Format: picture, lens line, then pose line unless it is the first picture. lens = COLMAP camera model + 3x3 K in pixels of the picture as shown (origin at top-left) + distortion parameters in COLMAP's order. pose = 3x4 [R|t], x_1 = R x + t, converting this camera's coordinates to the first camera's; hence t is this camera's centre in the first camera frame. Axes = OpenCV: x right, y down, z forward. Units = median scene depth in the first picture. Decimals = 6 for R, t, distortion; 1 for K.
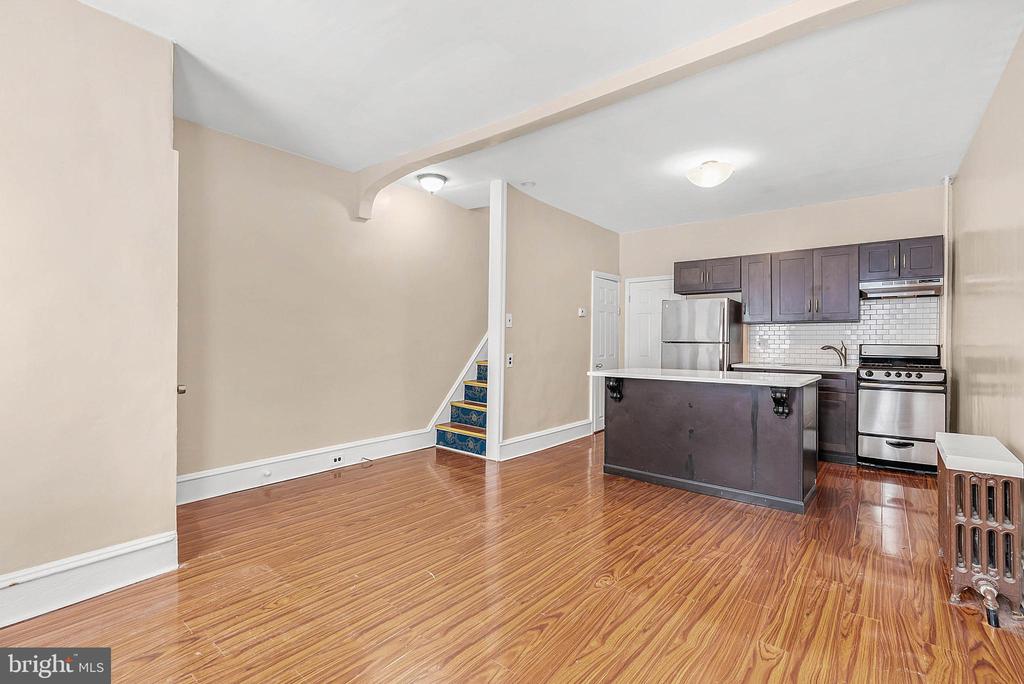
lens RADIAL K [[468.2, 0, 509.5], [0, 468.2, 344.4], [0, 0, 1]] dist [-0.008621, 0.001399]
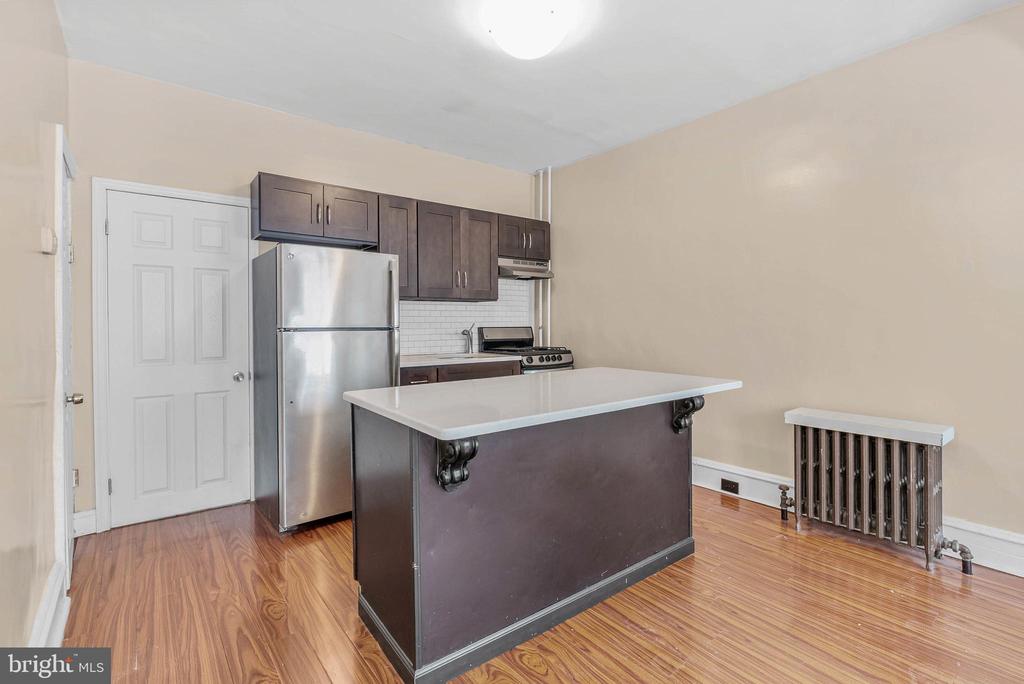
lens RADIAL K [[468.2, 0, 520.4], [0, 468.2, 329.8], [0, 0, 1]] dist [-0.008621, 0.001399]
pose [[0.189904, -0.023460, 0.981522, -0.129197], [0.013005, 0.999687, 0.021377, -0.015664], [-0.981717, 0.008705, 0.190149, 0.859675]]
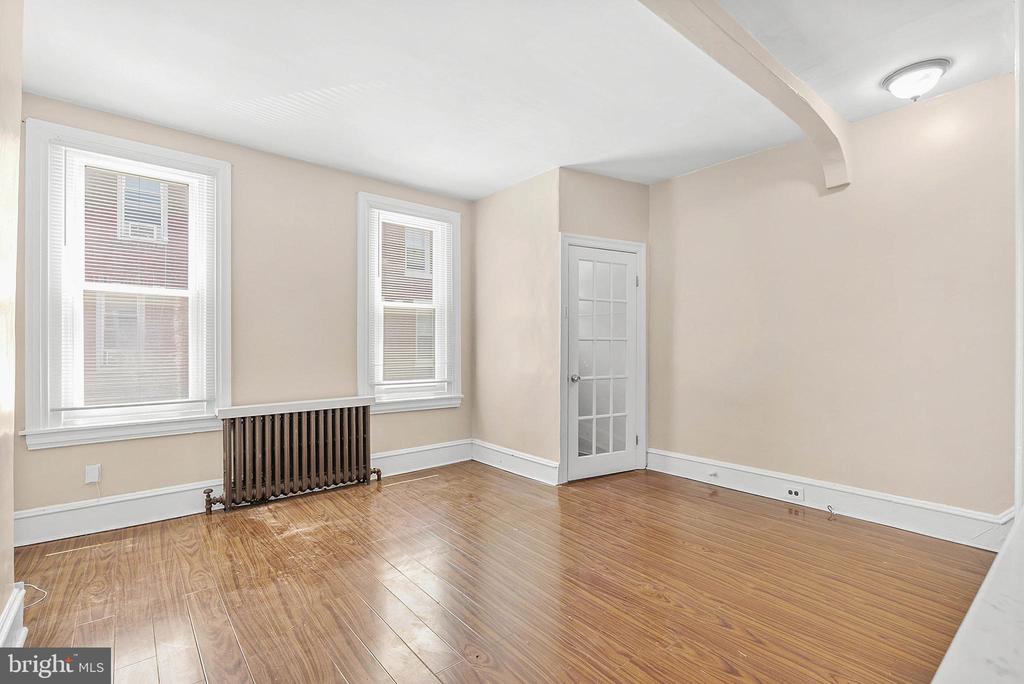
lens RADIAL K [[468.2, 0, 522.1], [0, 468.2, 344.0], [0, 0, 1]] dist [-0.008621, 0.001399]
pose [[-0.168753, -0.000026, -0.985658, 0.535716], [-0.020377, 0.999786, 0.003463, -0.011882], [0.985448, 0.020670, -0.168717, 0.664325]]
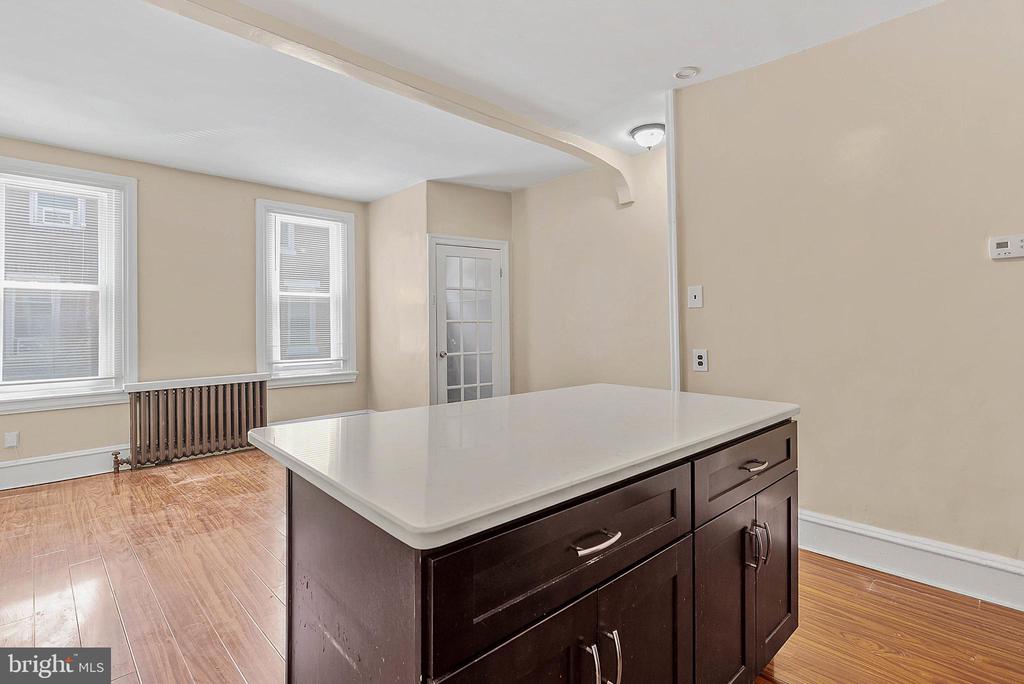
lens RADIAL K [[487.3, 0, 529.6], [0, 487.3, 316.5], [0, 0, 1]] dist [-0.006777, 0.001426]
pose [[-0.081564, -0.015310, -0.996551, 0.760788], [-0.006076, 0.999871, -0.014863, -0.017062], [0.996650, 0.004843, -0.081646, 0.924542]]
